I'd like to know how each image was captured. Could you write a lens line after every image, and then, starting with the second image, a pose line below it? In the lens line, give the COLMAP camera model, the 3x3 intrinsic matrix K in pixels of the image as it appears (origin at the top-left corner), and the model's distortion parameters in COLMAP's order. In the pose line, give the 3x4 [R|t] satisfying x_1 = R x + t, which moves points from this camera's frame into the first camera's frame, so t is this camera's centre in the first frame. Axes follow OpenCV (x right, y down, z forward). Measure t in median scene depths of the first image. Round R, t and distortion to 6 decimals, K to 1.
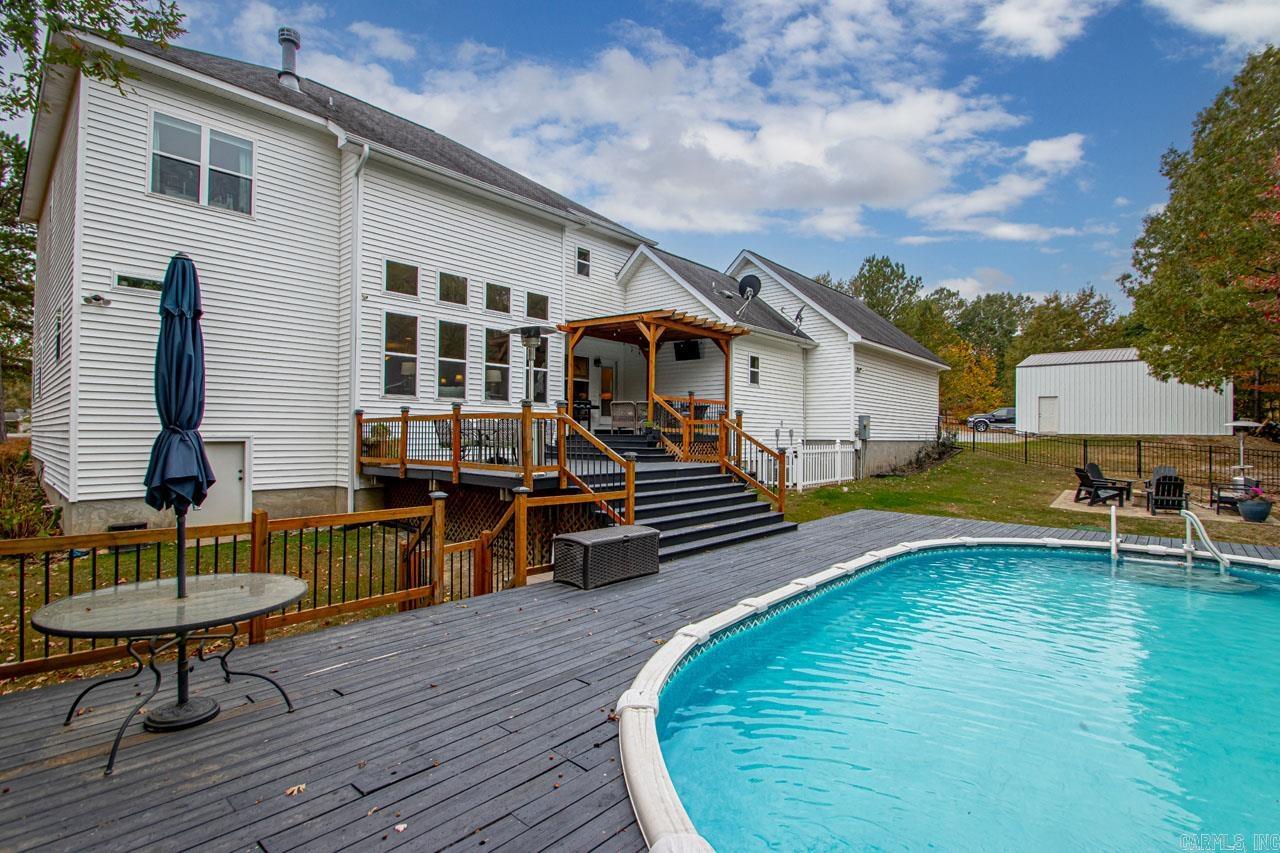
lens RADIAL K [[609.5, 0, 638.4], [0, 609.5, 430.2], [0, 0, 1]] dist [0.027055, -0.027097]
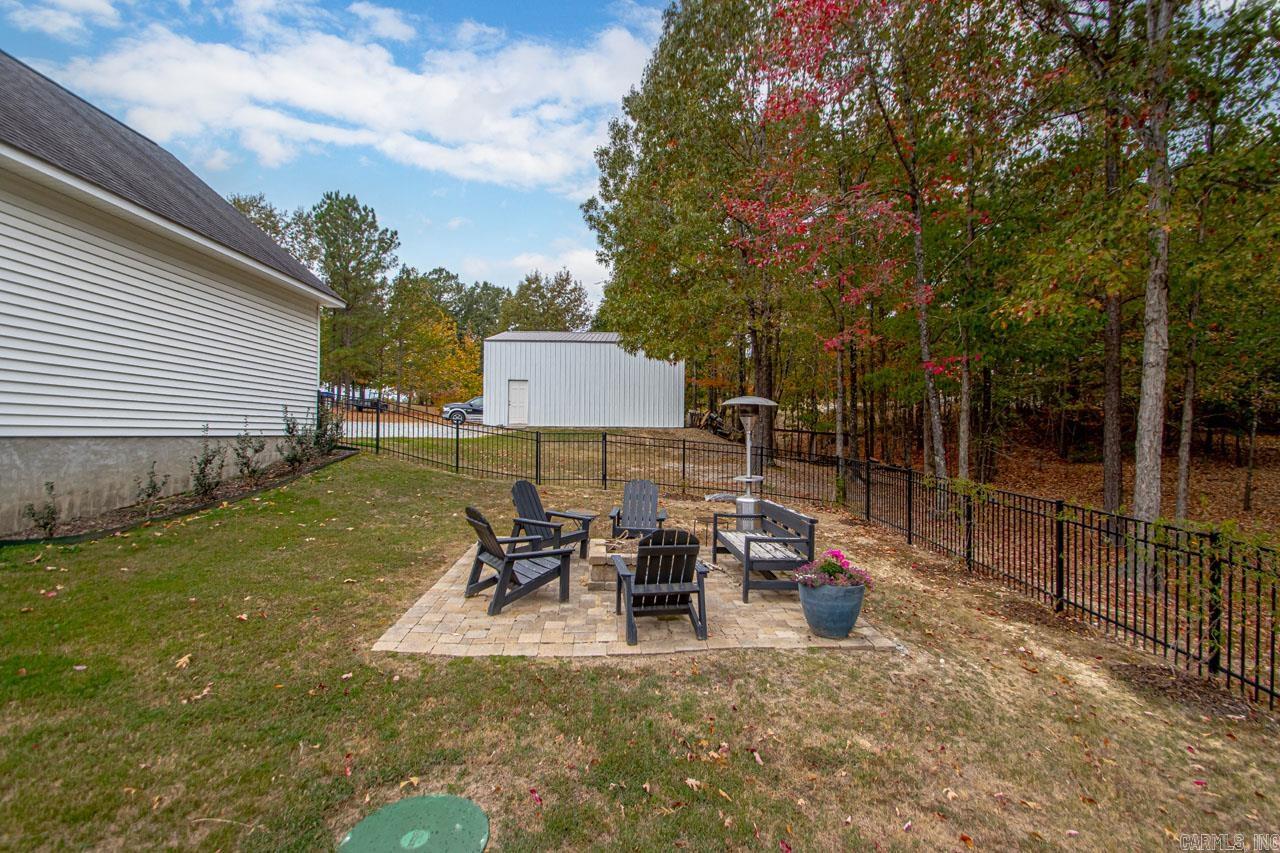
lens RADIAL K [[609.5, 0, 638.4], [0, 609.5, 430.2], [0, 0, 1]] dist [0.027055, -0.027097]
pose [[0.741180, -0.000055, 0.671306, 0.192431], [-0.005425, 0.999967, 0.006072, 0.004693], [-0.671284, -0.008142, 0.741156, 0.233505]]
